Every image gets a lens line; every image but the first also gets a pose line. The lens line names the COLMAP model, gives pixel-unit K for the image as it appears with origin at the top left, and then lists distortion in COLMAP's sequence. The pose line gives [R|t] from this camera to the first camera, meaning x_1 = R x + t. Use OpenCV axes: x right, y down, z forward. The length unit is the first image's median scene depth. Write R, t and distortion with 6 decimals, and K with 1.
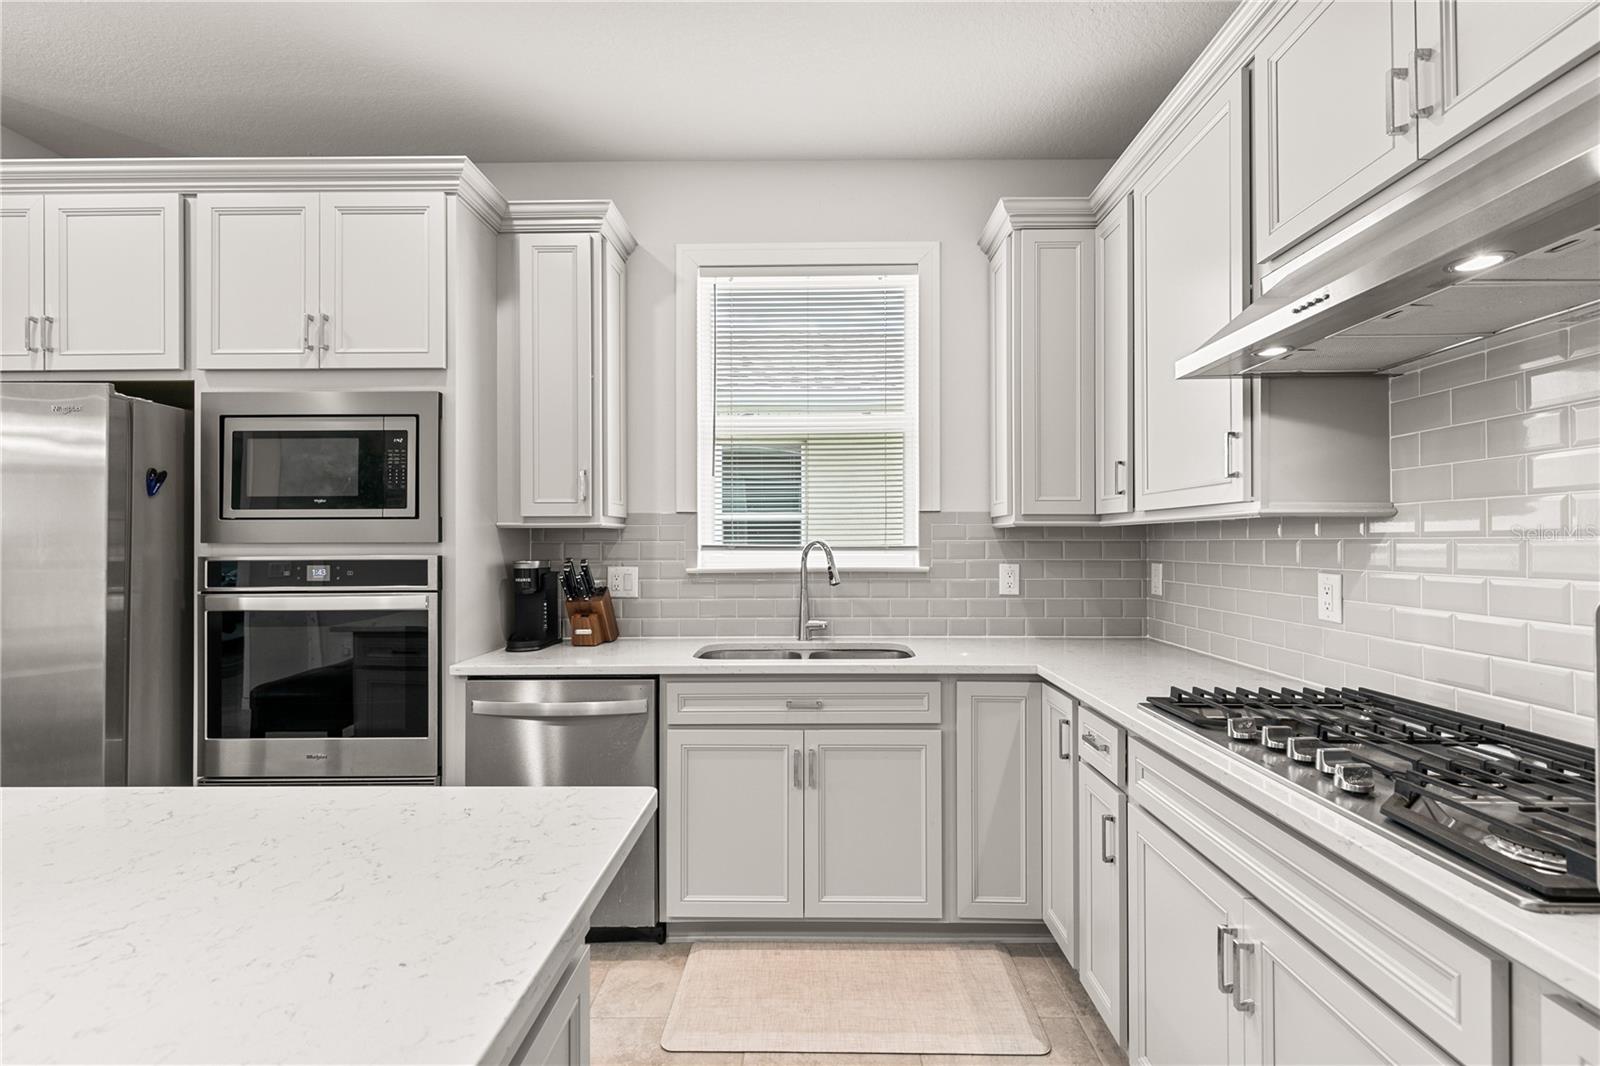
lens RADIAL K [[731.5, 0, 804.9], [0, 731.5, 538.8], [0, 0, 1]] dist [0.005719, 0.000006]
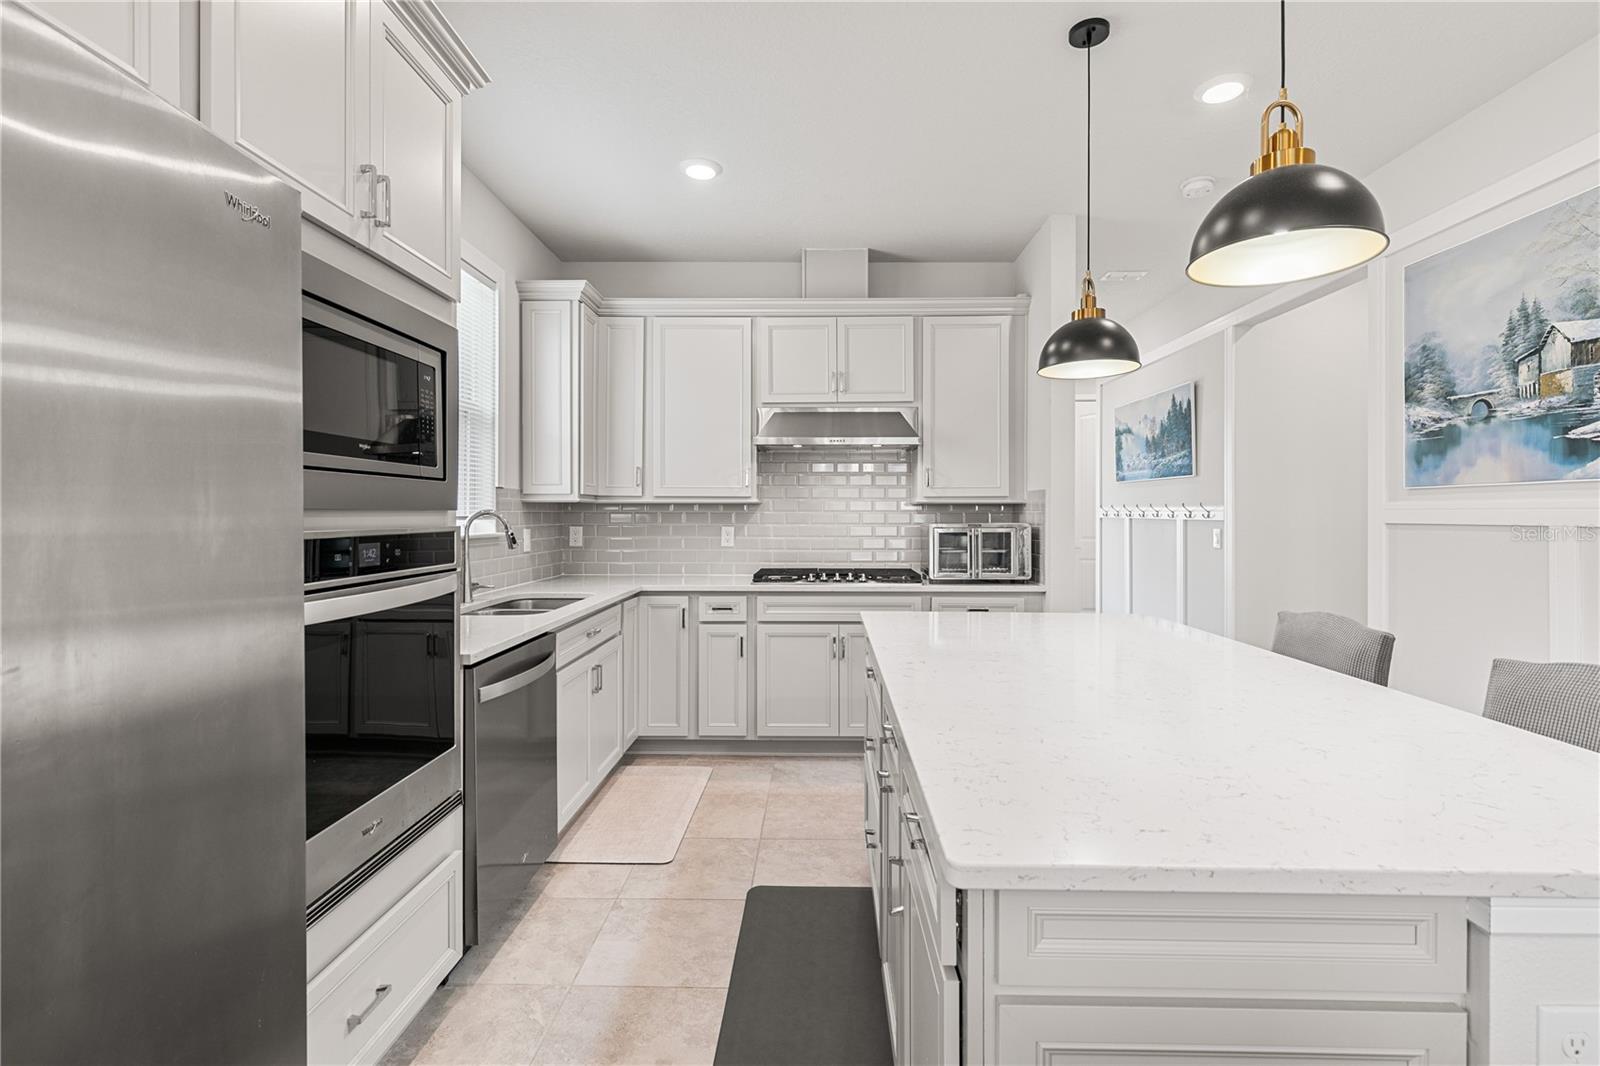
lens RADIAL K [[731.5, 0, 804.7], [0, 731.5, 518.7], [0, 0, 1]] dist [0.005719, 0.000006]
pose [[0.002815, -0.003993, 0.999988, -1.332286], [-0.004493, 0.999982, 0.004006, 0.009443], [-0.999986, -0.004505, 0.002797, 0.600390]]
